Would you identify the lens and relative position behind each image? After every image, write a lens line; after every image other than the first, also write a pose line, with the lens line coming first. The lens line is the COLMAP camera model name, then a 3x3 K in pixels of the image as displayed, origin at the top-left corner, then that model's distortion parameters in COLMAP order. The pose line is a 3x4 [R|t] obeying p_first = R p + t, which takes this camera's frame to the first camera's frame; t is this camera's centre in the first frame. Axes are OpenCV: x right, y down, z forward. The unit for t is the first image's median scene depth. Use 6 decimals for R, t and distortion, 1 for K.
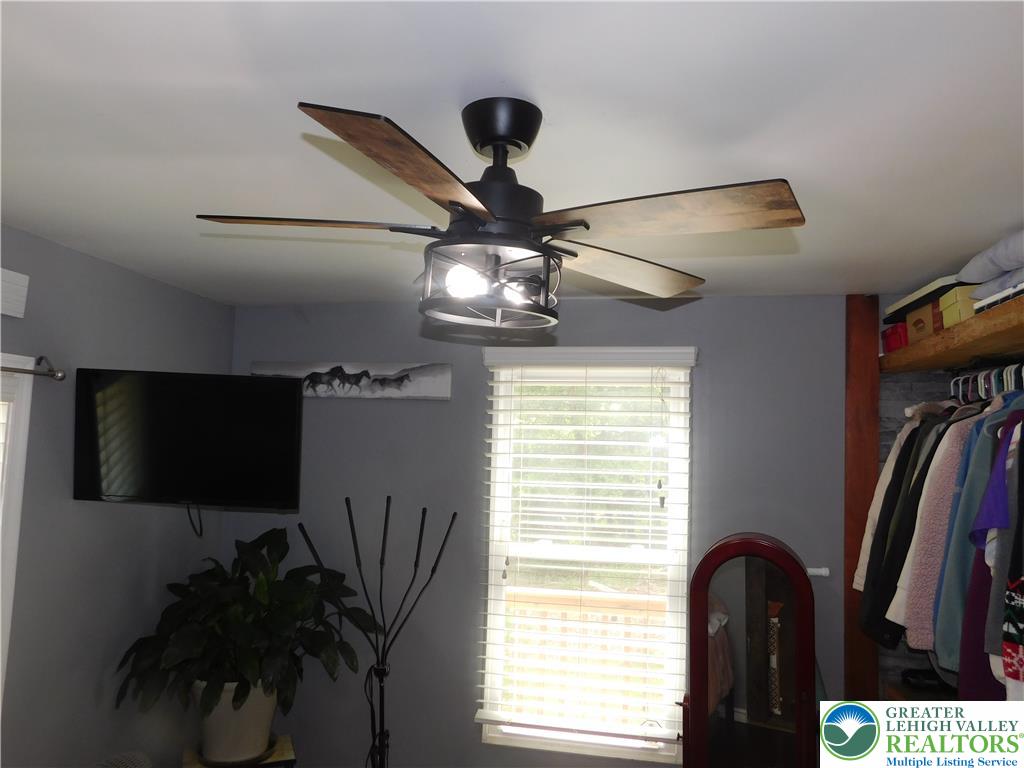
lens RADIAL K [[659.3, 0, 512.0], [0, 659.3, 386.2], [0, 0, 1]] dist [-0.030762, 0.007521]
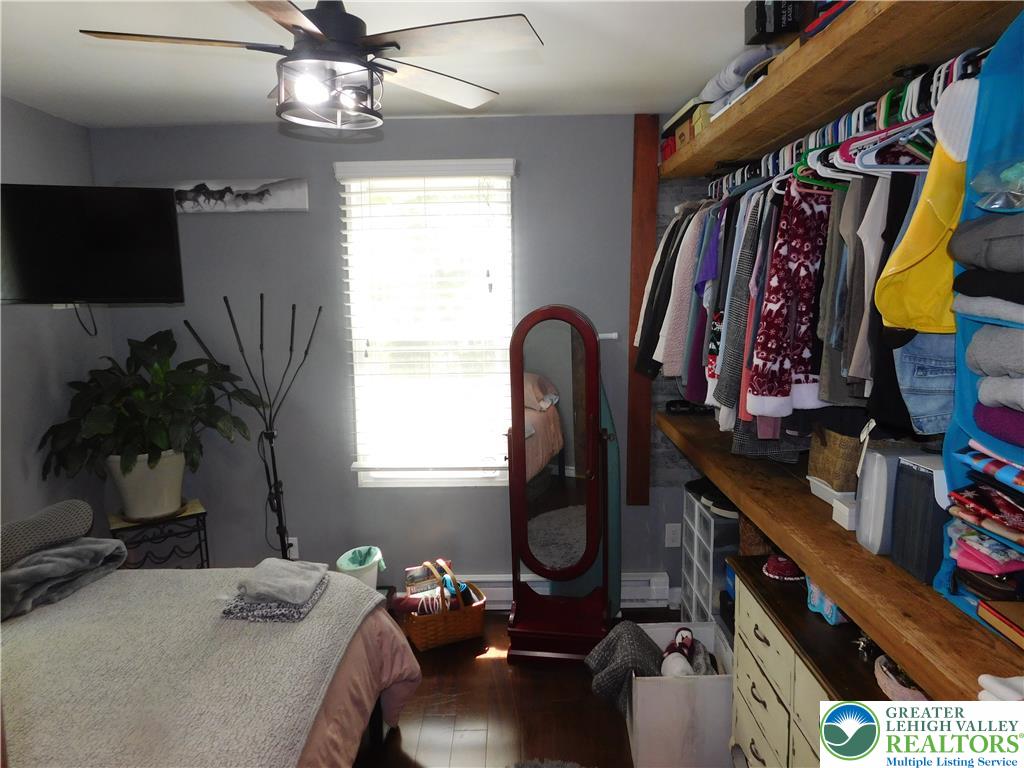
lens RADIAL K [[681.9, 0, 516.7], [0, 681.9, 389.8], [0, 0, 1]] dist [-0.070085, 0.055907]
pose [[0.980418, -0.069248, 0.184353, 0.026726], [0.027064, 0.974633, 0.222169, 0.081170], [-0.195062, -0.212829, 0.957421, -0.292686]]
